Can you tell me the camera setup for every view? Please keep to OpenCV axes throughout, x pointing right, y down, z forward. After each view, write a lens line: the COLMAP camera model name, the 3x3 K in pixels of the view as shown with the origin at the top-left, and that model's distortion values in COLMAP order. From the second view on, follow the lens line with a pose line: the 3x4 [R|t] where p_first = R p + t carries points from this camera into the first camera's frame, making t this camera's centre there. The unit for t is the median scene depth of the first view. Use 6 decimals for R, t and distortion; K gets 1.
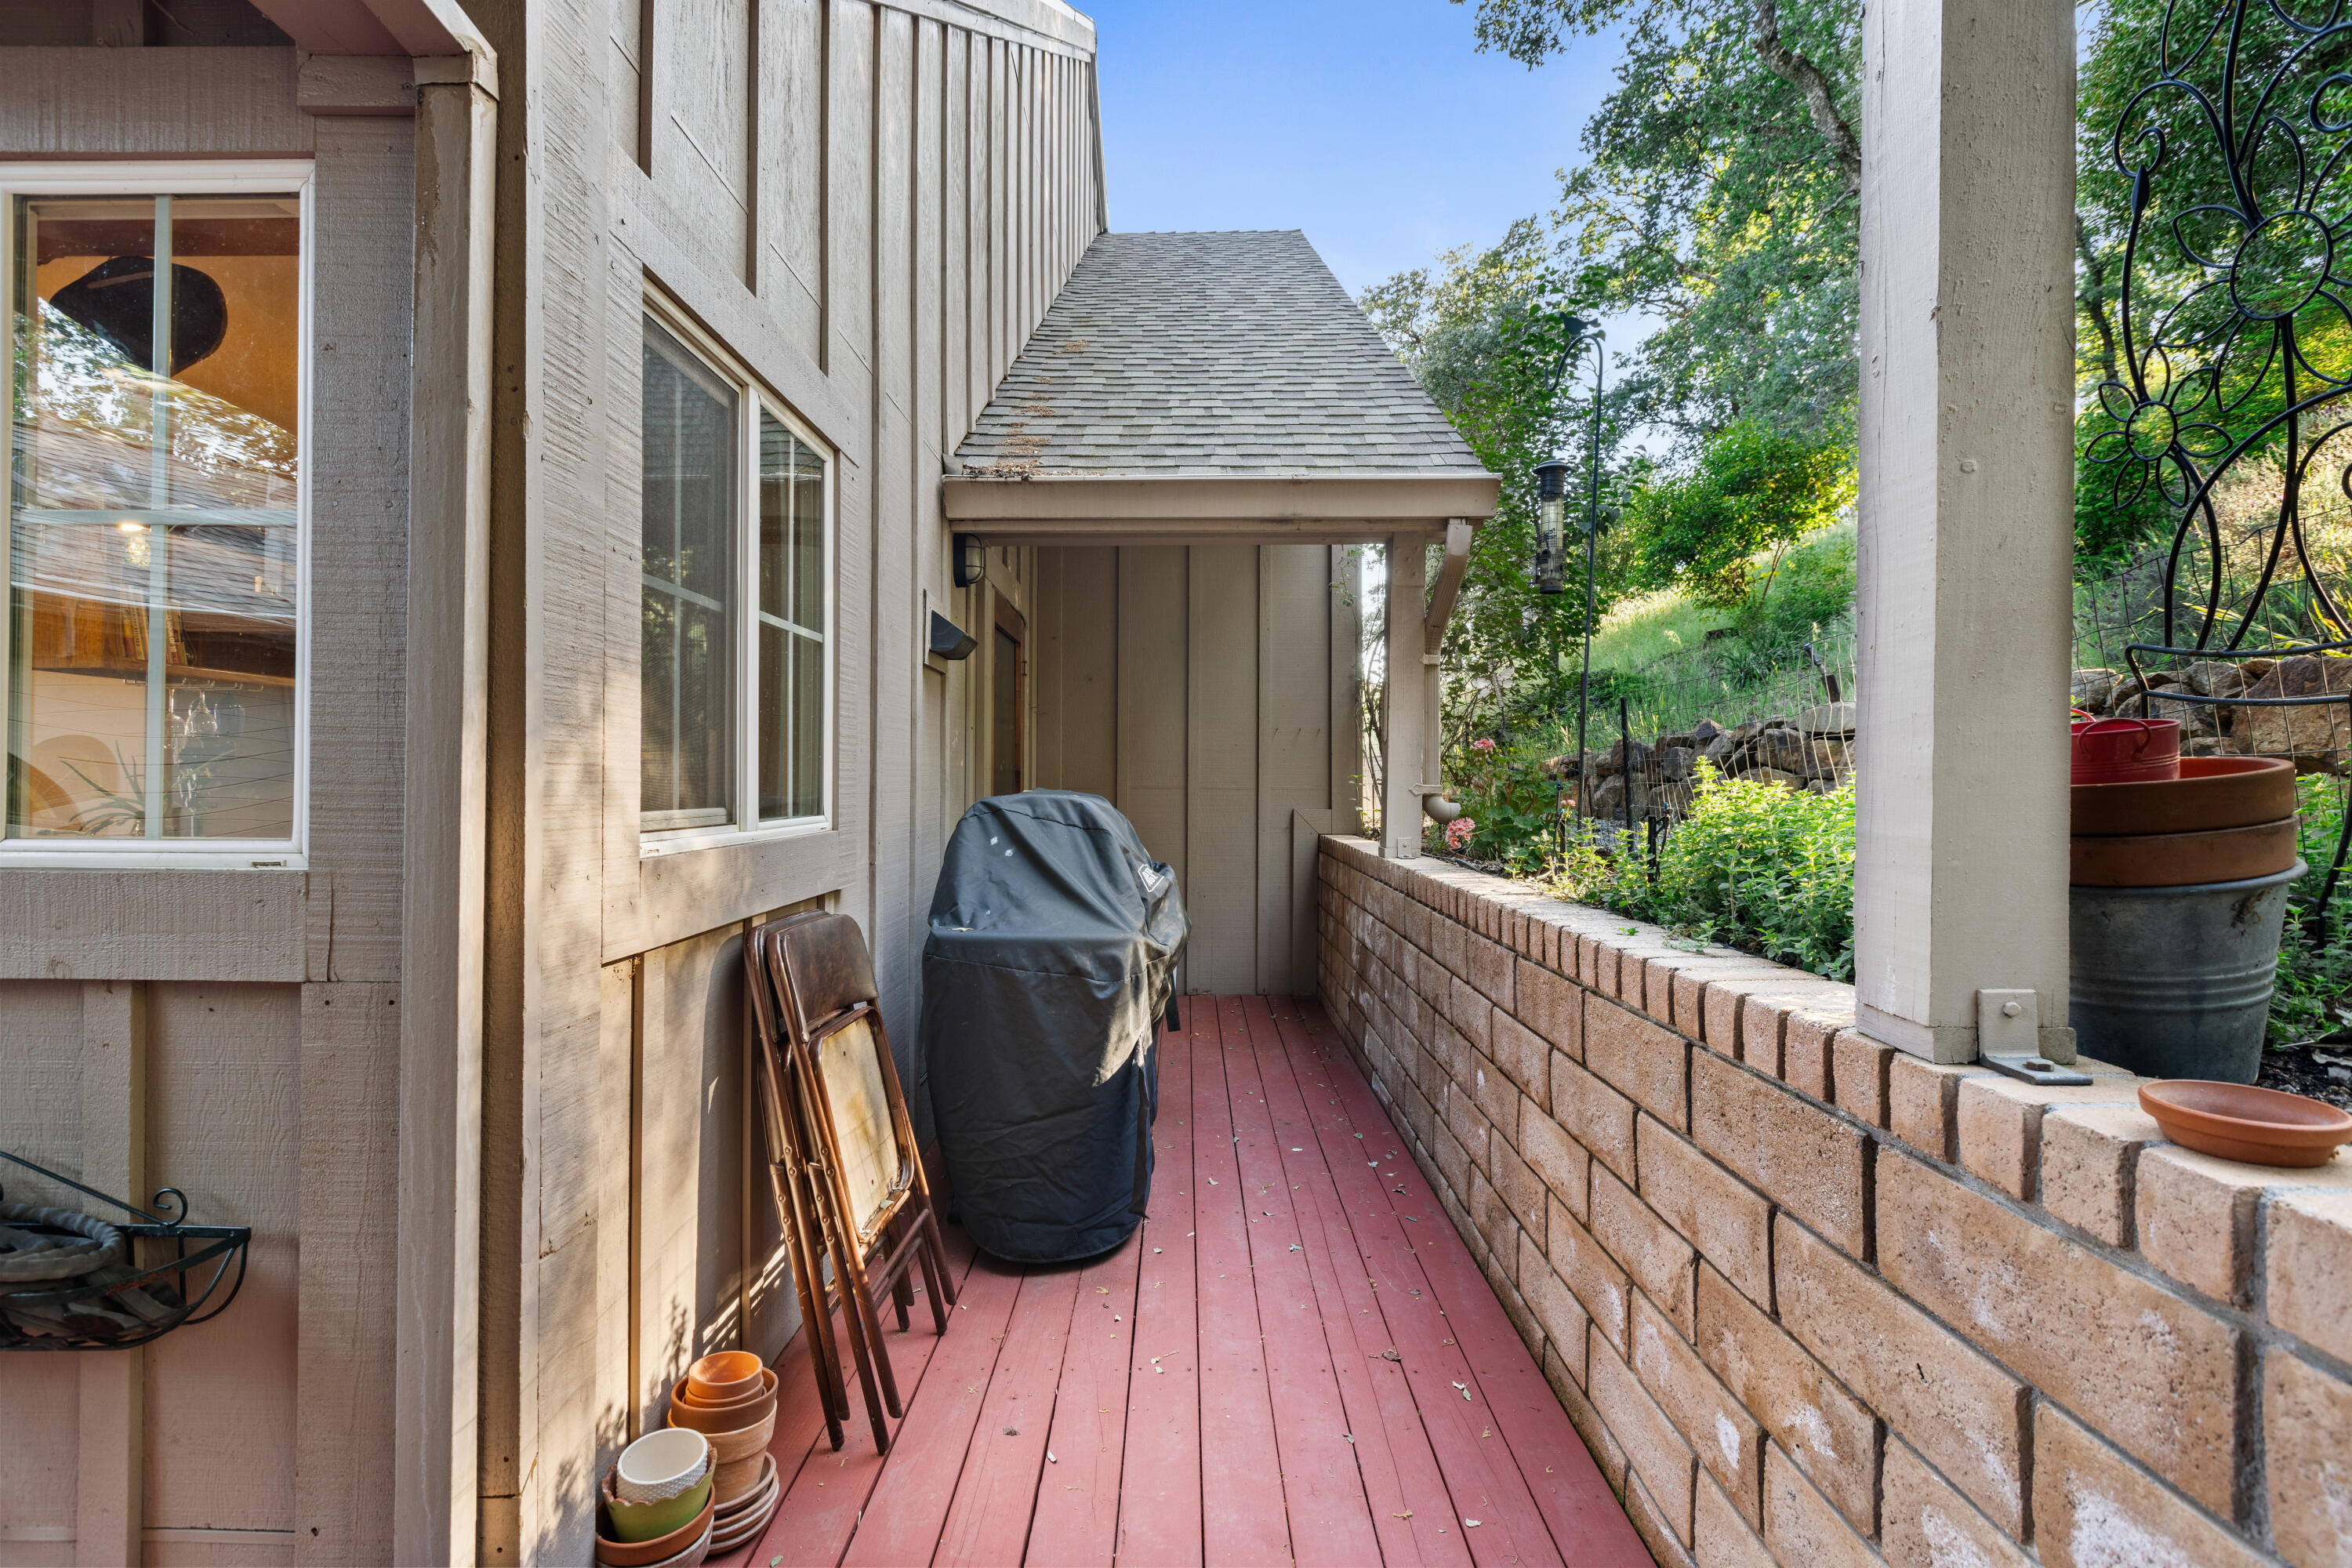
lens RADIAL K [[1053.8, 0, 1166.9], [0, 1053.8, 780.7], [0, 0, 1]] dist [-0.001544, 0.000490]
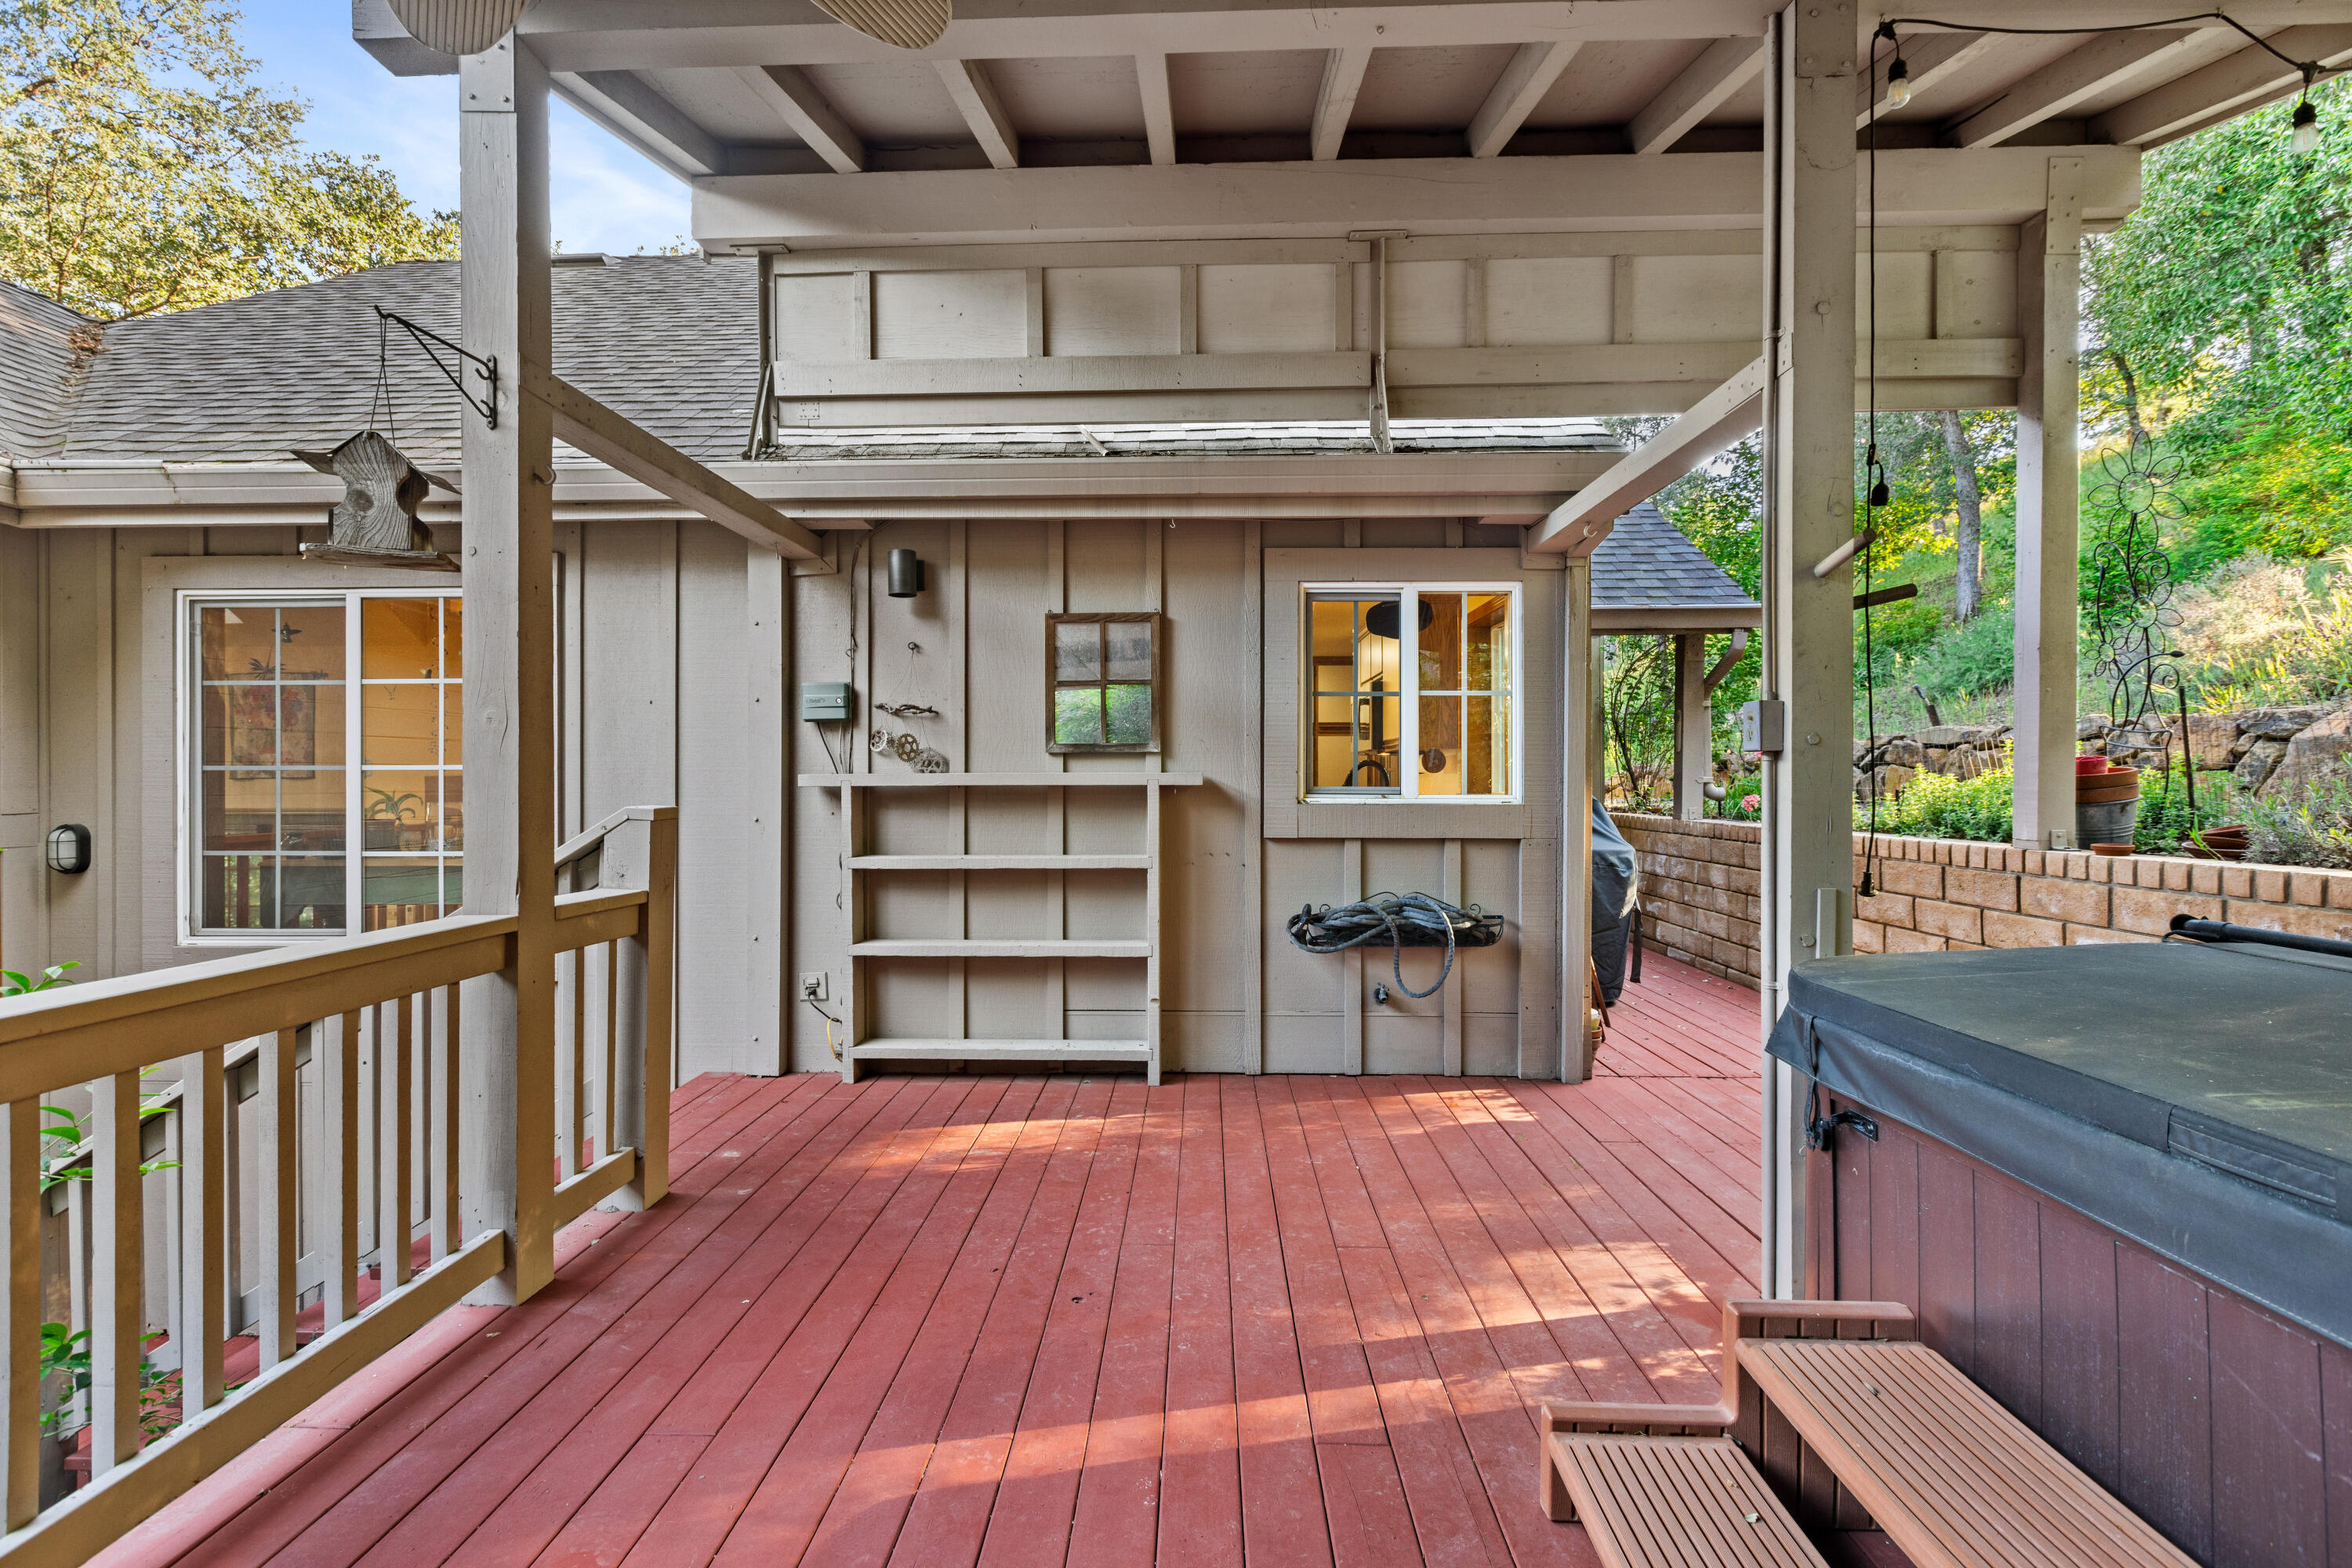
lens RADIAL K [[1053.8, 0, 1173.5], [0, 1053.8, 775.8], [0, 0, 1]] dist [-0.001544, 0.000490]
pose [[0.999895, -0.003270, -0.014123, -2.059592], [0.003284, 0.999994, 0.001011, -0.007081], [0.014120, -0.001057, 0.999900, -2.501703]]
